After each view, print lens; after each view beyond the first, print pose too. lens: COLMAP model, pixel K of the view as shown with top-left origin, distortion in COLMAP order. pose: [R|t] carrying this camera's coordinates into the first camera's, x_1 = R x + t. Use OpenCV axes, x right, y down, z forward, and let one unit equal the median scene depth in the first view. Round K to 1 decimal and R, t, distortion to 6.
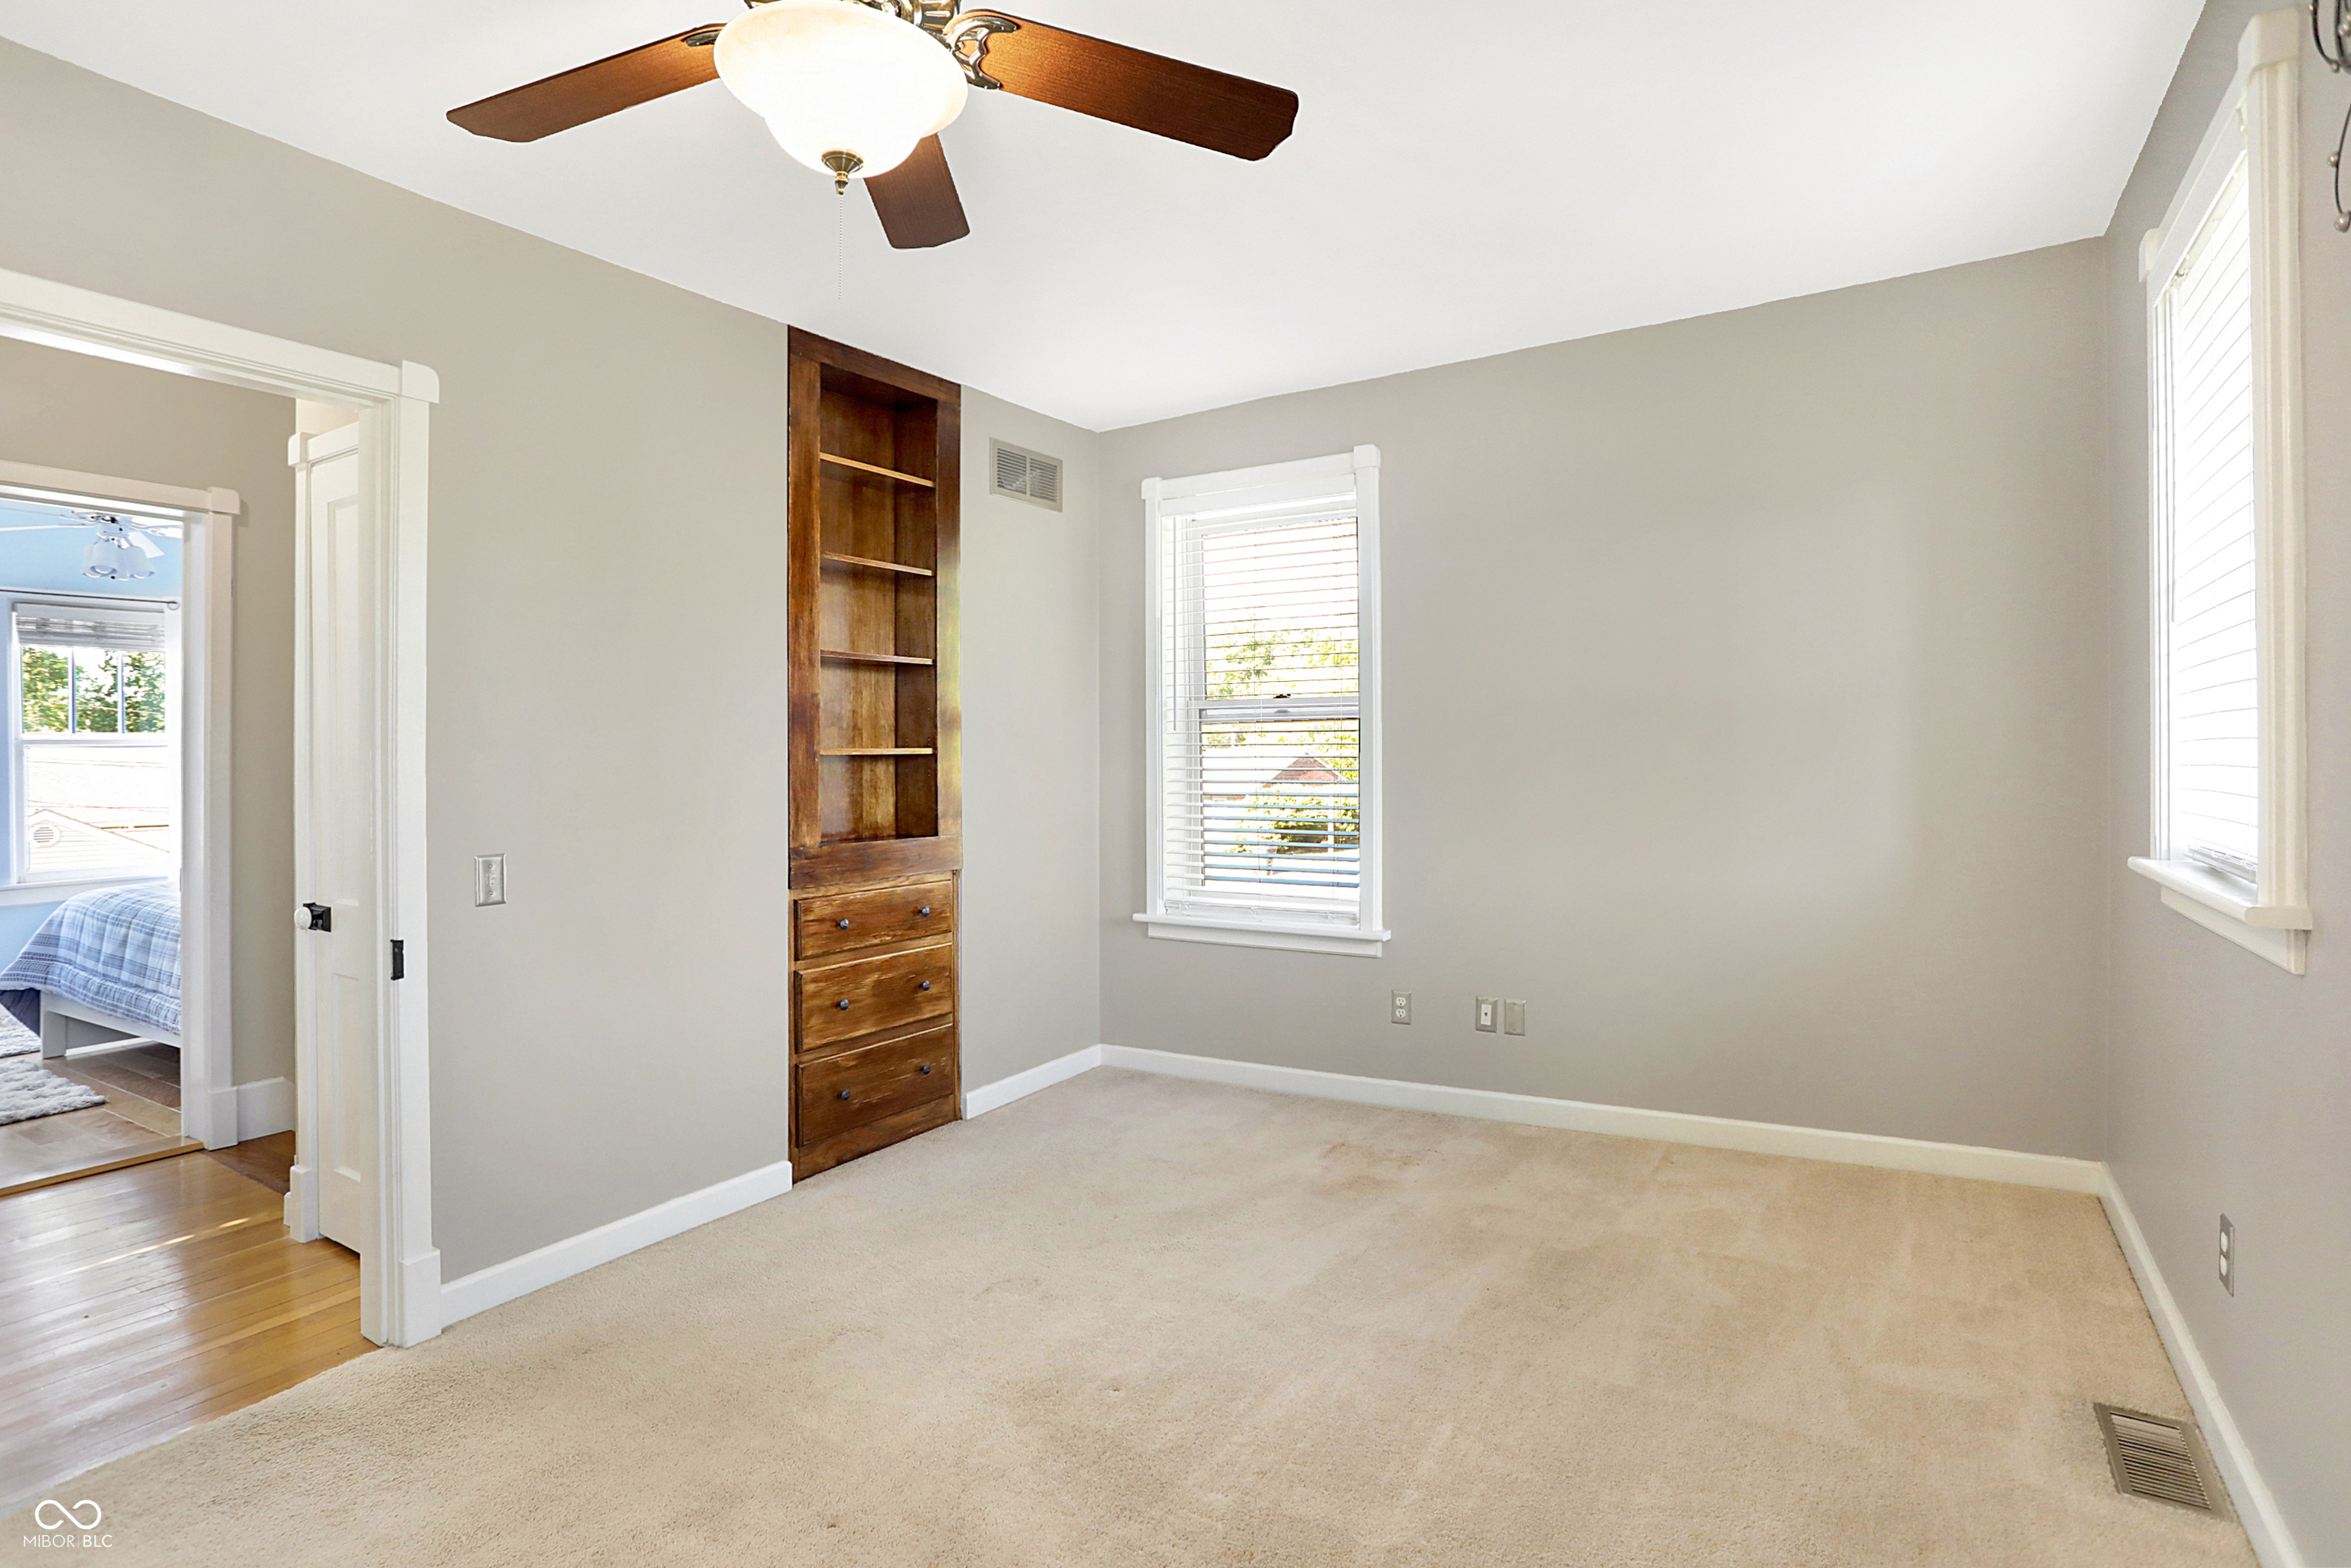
lens RADIAL K [[1190.4, 0, 1181.9], [0, 1190.4, 764.6], [0, 0, 1]] dist [-0.008365, 0.001307]
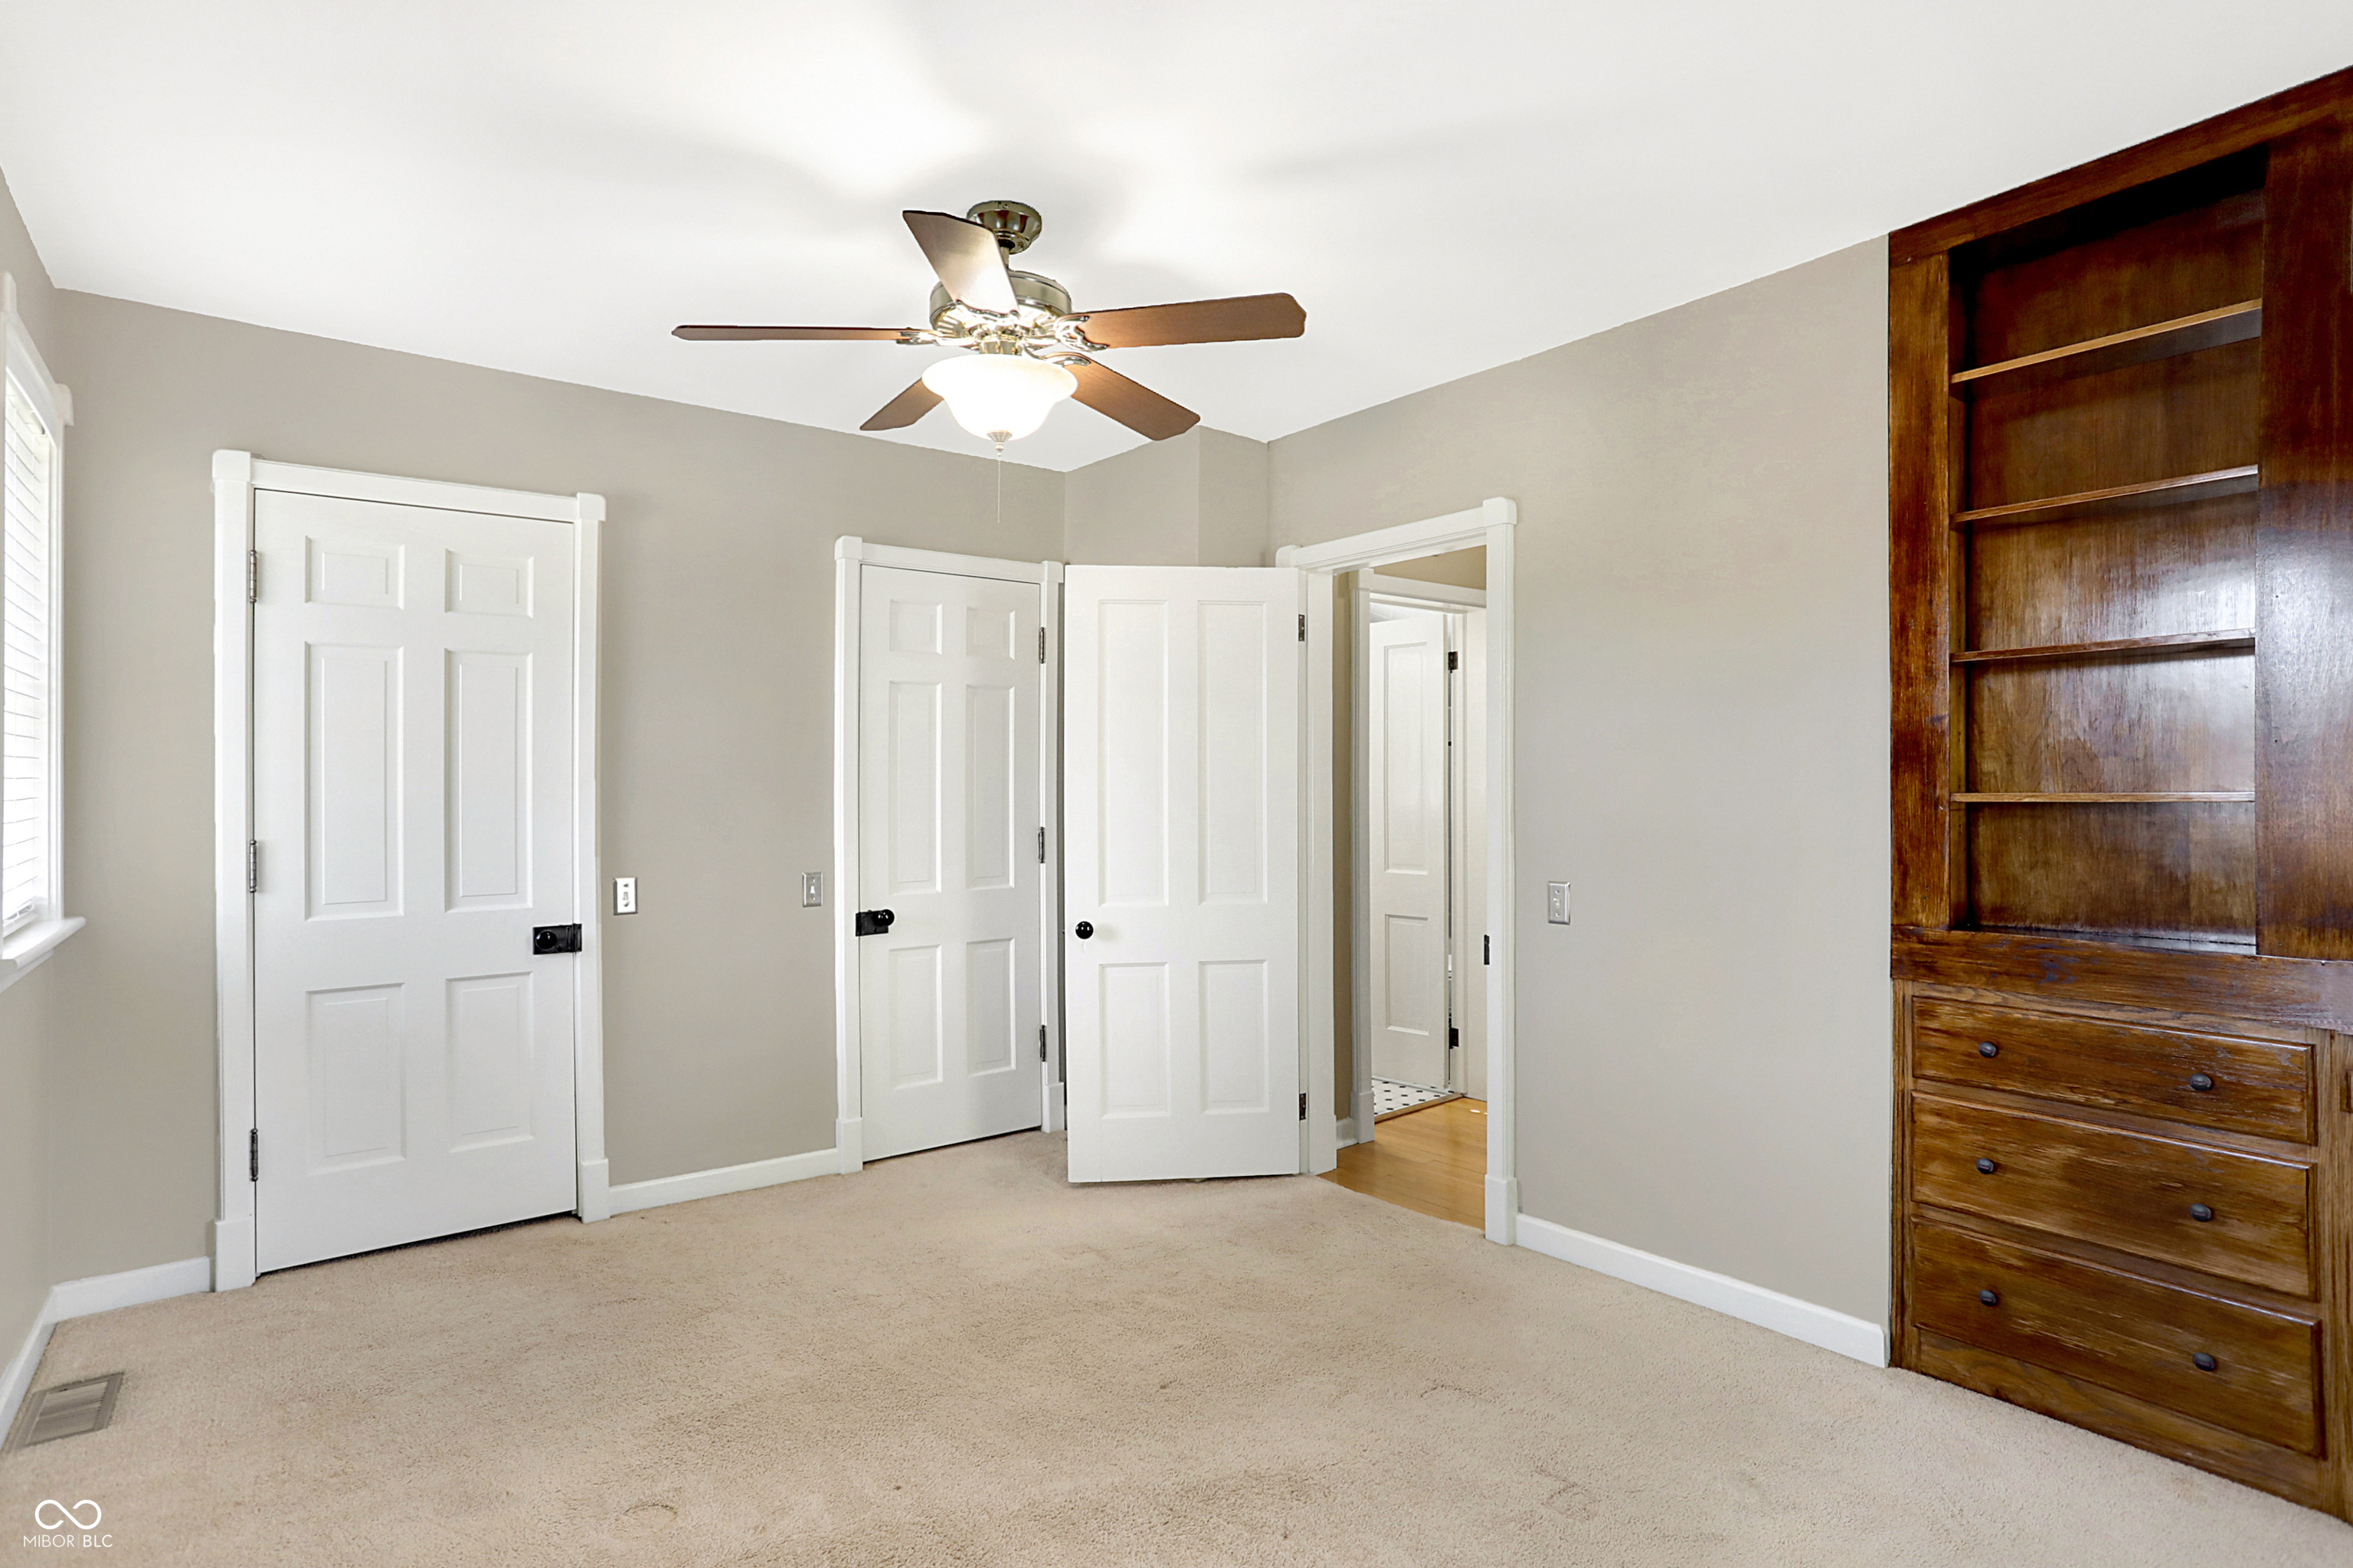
lens RADIAL K [[1191.5, 0, 1181.5], [0, 1191.5, 791.1], [0, 0, 1]] dist [-0.008365, 0.001307]
pose [[-0.339798, 0.015403, -0.940372, 0.521643], [0.005822, 0.999881, 0.014274, -0.027372], [0.940480, -0.000625, -0.339847, 0.807722]]
